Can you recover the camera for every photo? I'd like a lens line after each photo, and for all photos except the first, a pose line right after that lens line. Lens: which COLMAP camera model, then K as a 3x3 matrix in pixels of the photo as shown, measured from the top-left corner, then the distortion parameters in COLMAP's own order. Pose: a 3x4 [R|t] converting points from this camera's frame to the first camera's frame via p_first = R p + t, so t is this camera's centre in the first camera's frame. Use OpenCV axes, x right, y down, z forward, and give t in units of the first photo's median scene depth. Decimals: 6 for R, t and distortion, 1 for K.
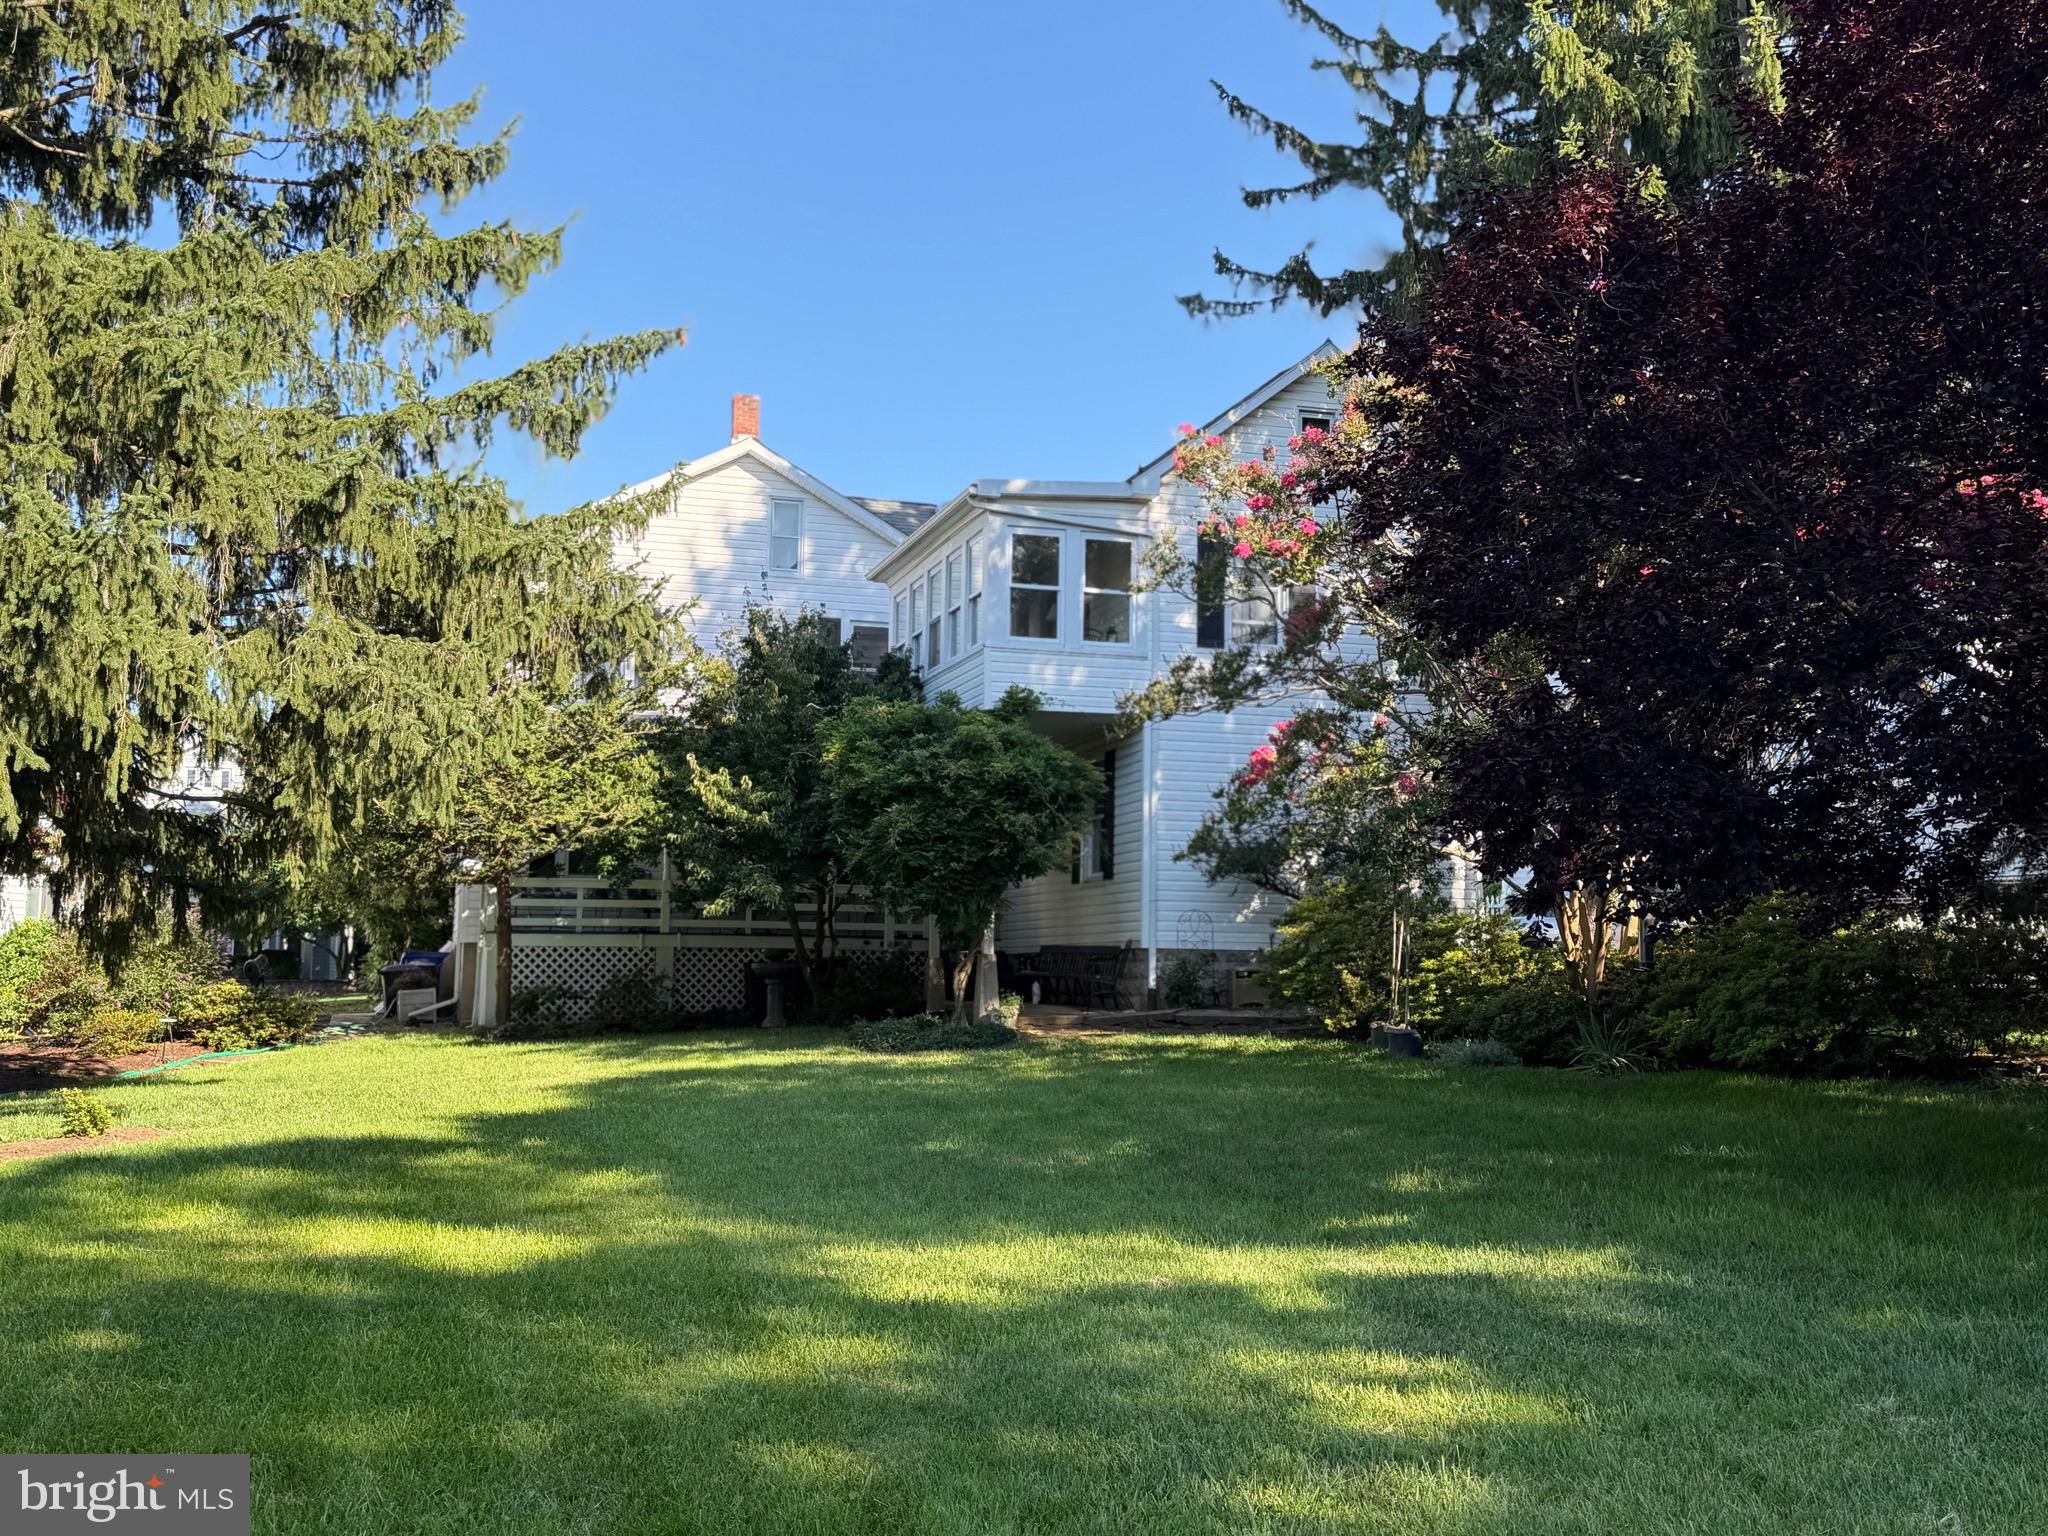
lens RADIAL K [[2087.5, 0, 1028.7], [0, 2087.5, 771.6], [0, 0, 1]] dist [0.085481, 0.000000]
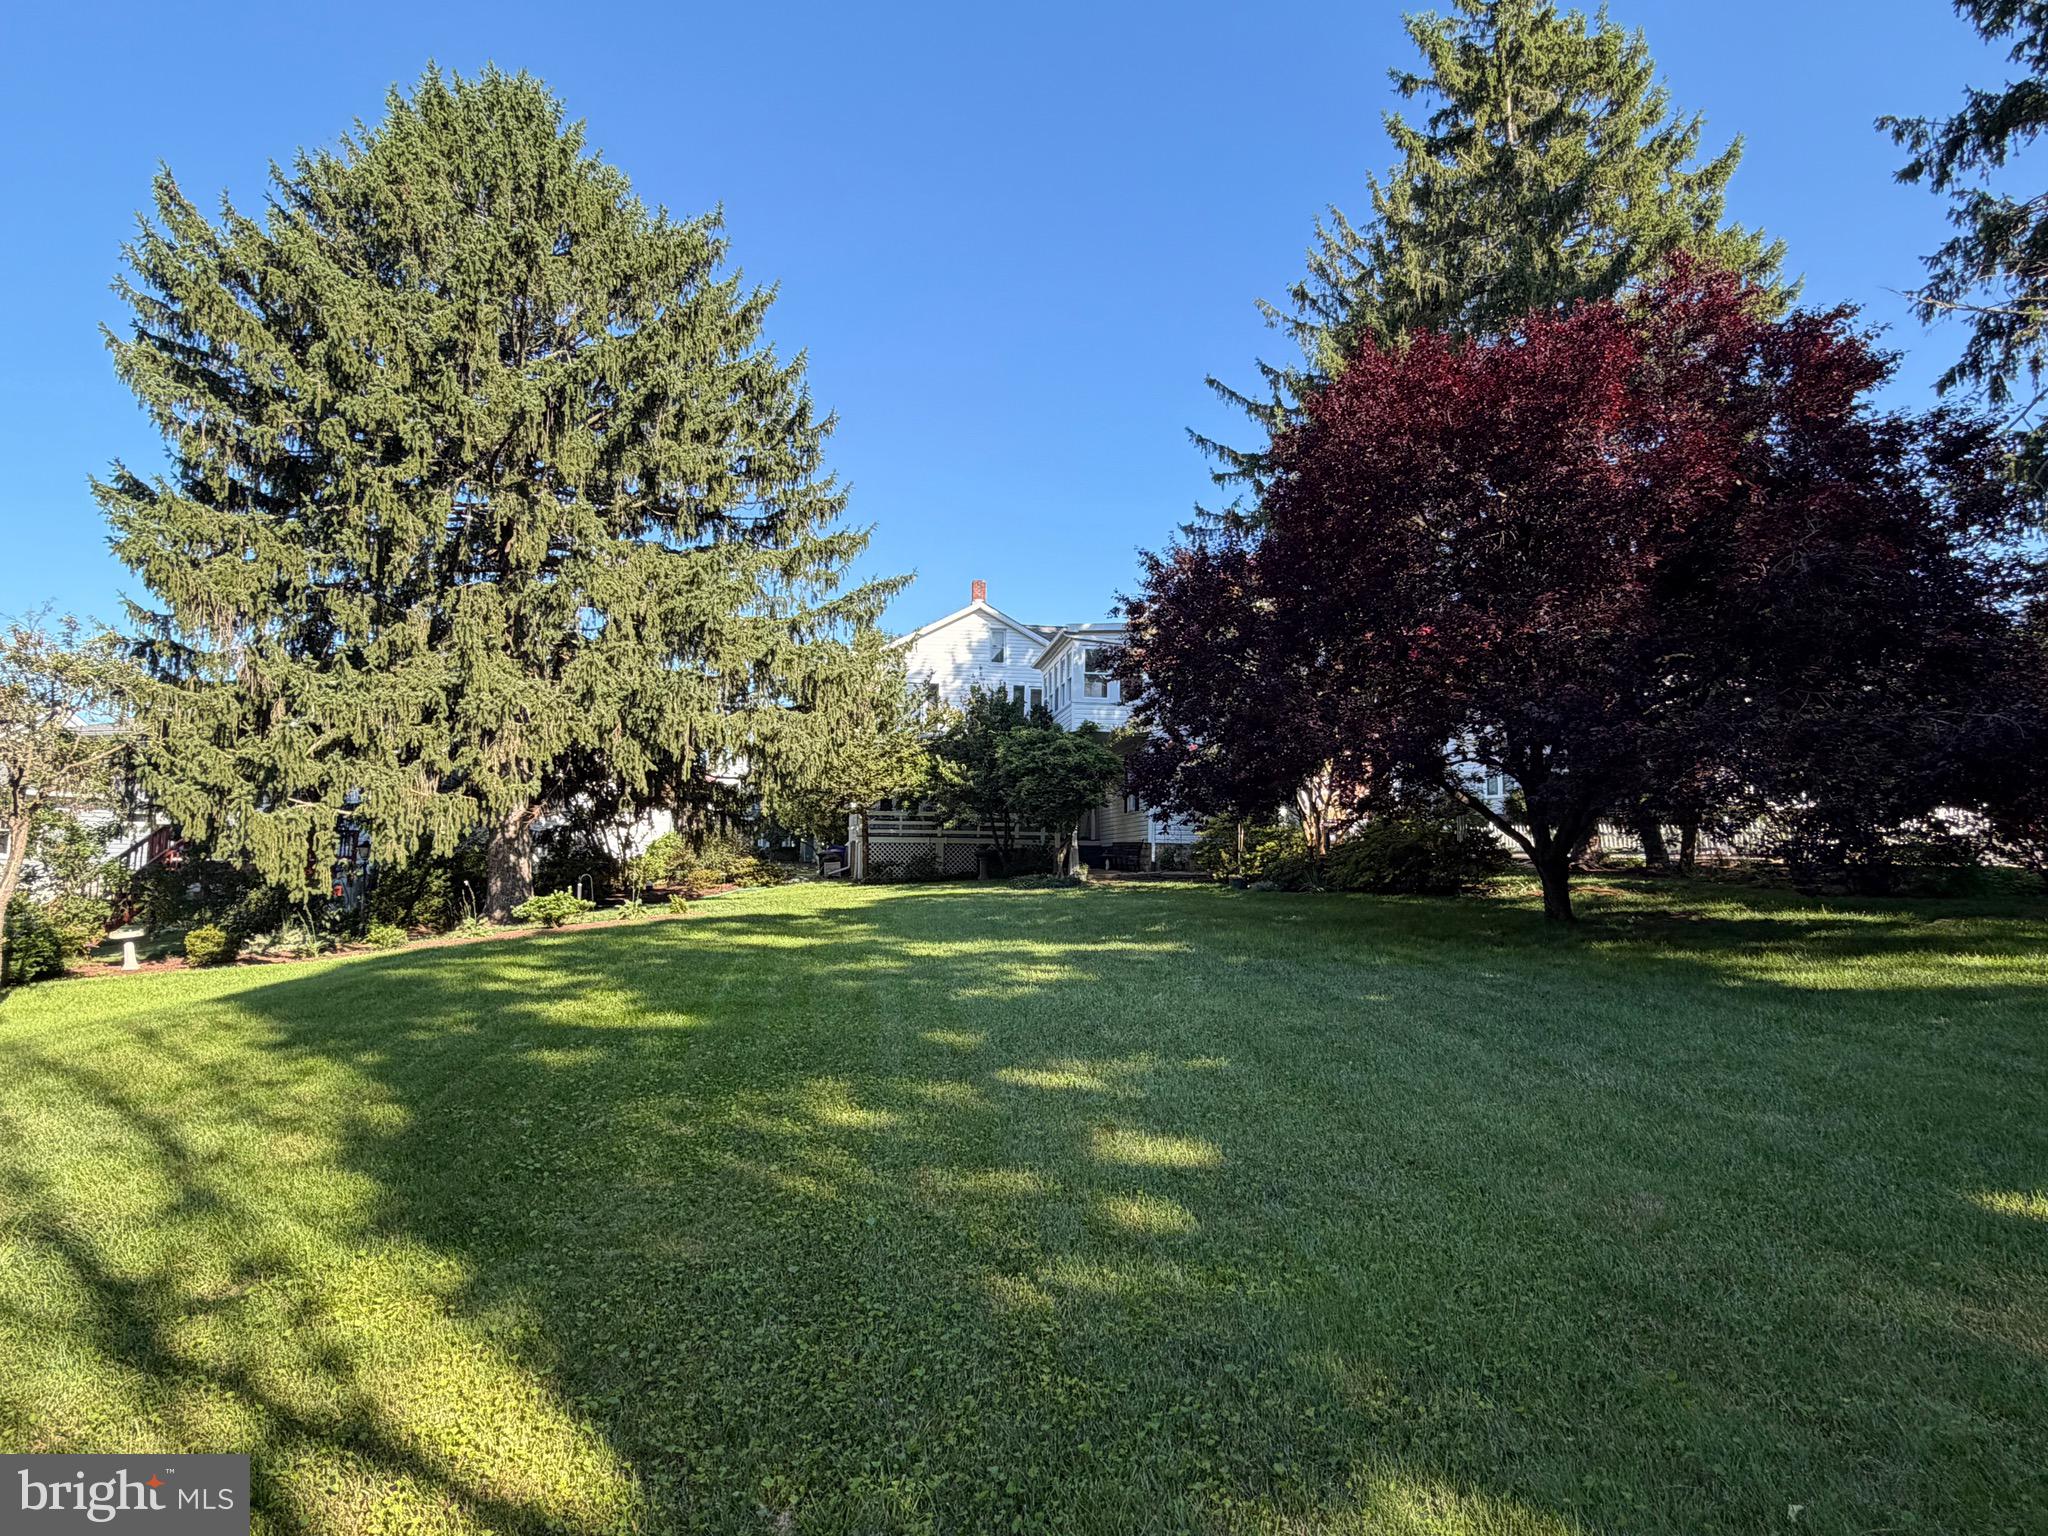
lens RADIAL K [[1159.9, 0, 1014.9], [0, 1159.9, 757.9], [0, 0, 1]] dist [0.005640, 0.000663]
pose [[0.986837, -0.013347, -0.161167, 0.114109], [0.014355, 0.999884, 0.005087, -0.009865], [0.161081, -0.007334, 0.986914, -0.191540]]
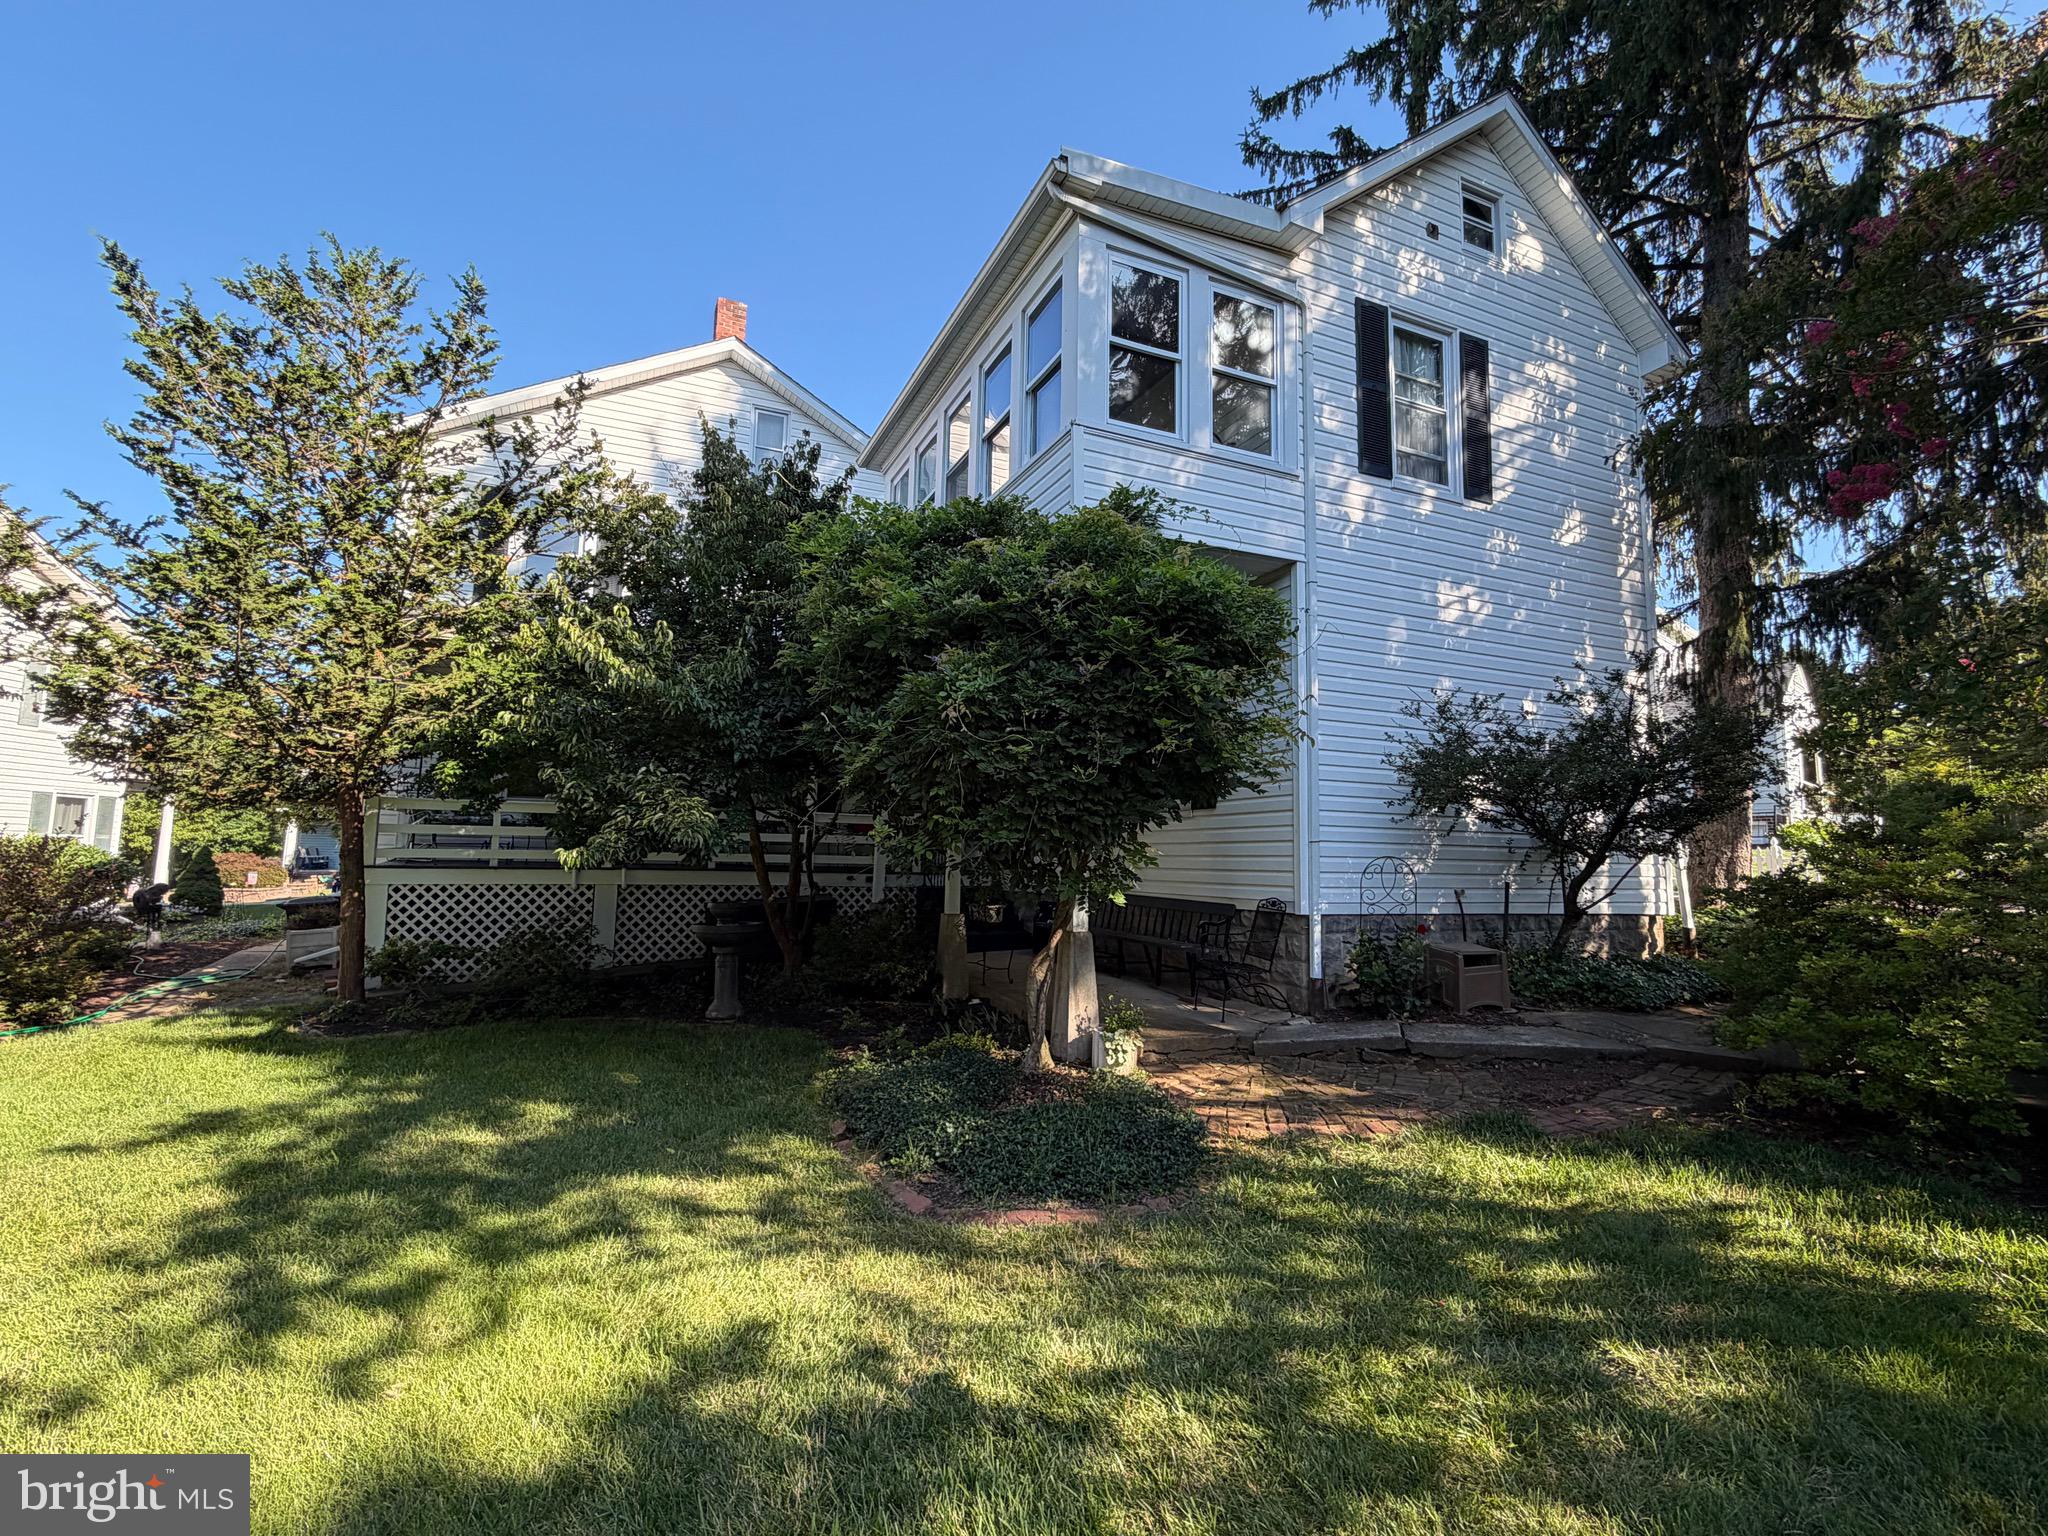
lens RADIAL K [[951.7, 0, 1030.7], [0, 951.7, 762.0], [0, 0, 1]] dist [-0.002896, -0.000060]
pose [[0.990942, 0.018911, 0.132950, -0.069532], [-0.018542, 0.999820, -0.004012, 0.040410], [-0.133002, 0.001510, 0.991115, 0.729125]]
